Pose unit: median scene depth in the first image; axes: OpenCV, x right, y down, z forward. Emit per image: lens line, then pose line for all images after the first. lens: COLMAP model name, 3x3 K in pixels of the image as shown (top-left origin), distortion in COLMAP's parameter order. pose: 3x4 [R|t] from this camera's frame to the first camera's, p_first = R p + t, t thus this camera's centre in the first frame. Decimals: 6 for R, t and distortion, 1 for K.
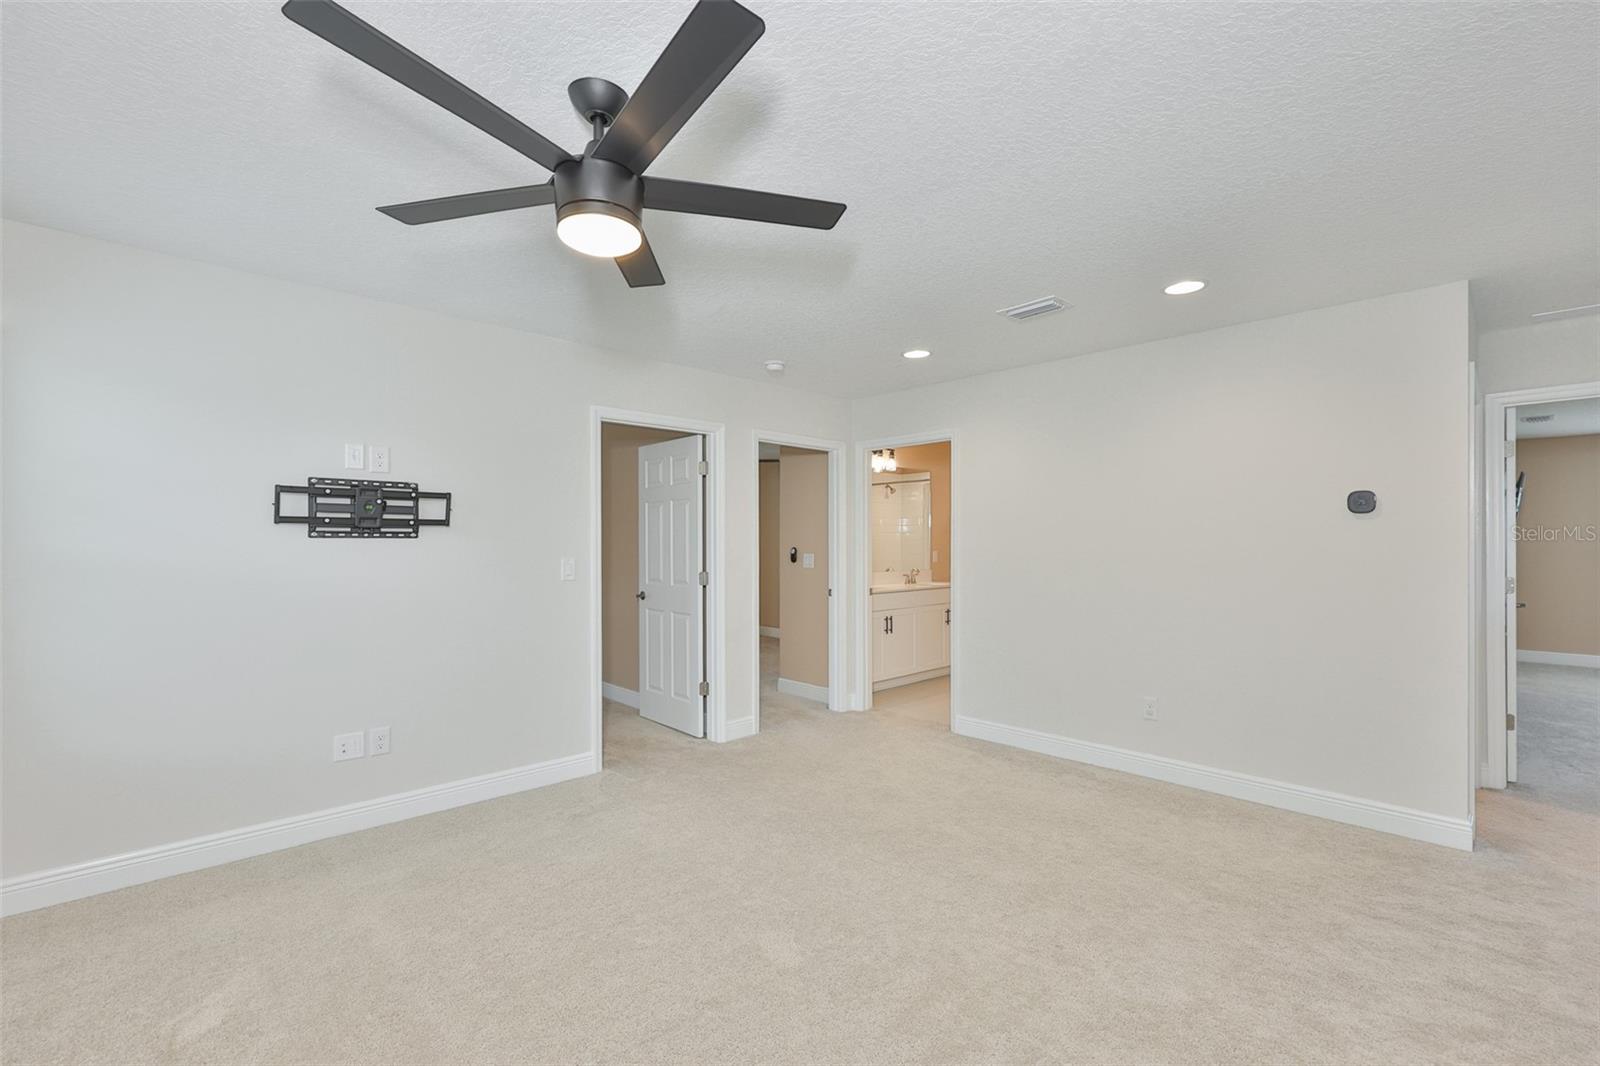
lens RADIAL K [[683.3, 0, 800.3], [0, 683.3, 553.0], [0, 0, 1]] dist [-0.001110, -0.000125]
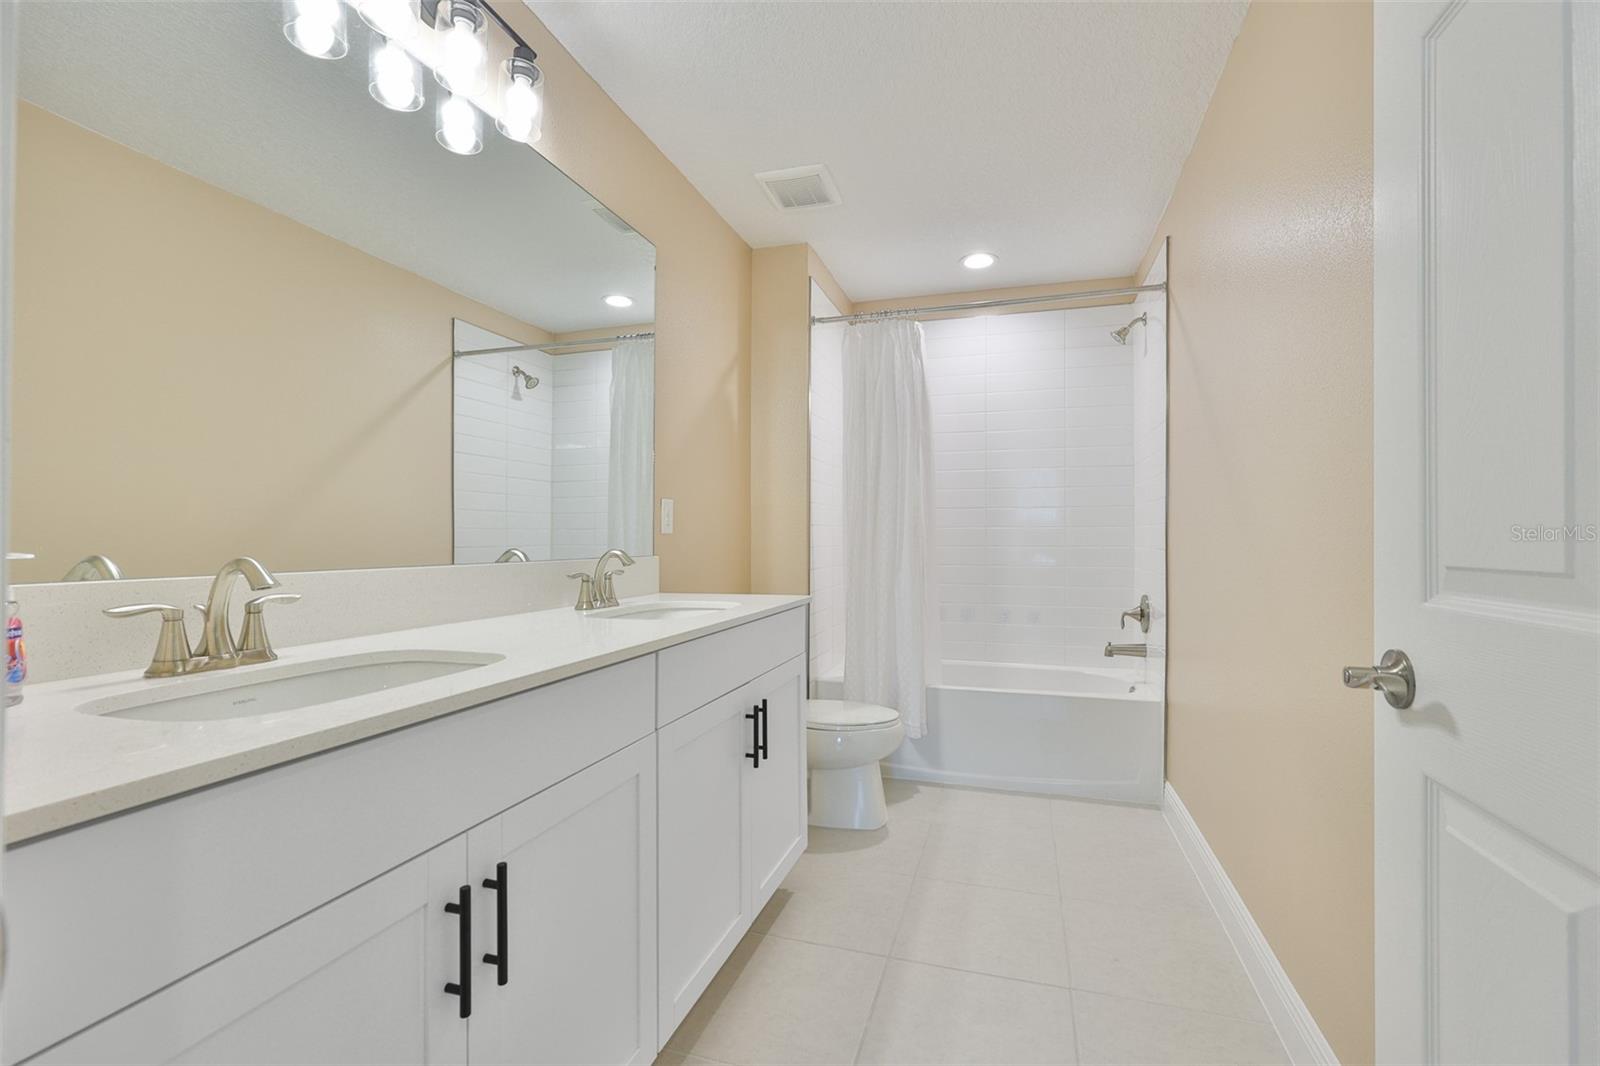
lens RADIAL K [[683.3, 0, 800.3], [0, 683.3, 553.0], [0, 0, 1]] dist [-0.001110, -0.000125]
pose [[0.876231, 0.001088, 0.481890, 0.186000], [0.001719, 0.999984, -0.005382, 0.047899], [-0.481888, 0.005544, 0.876215, 1.319537]]
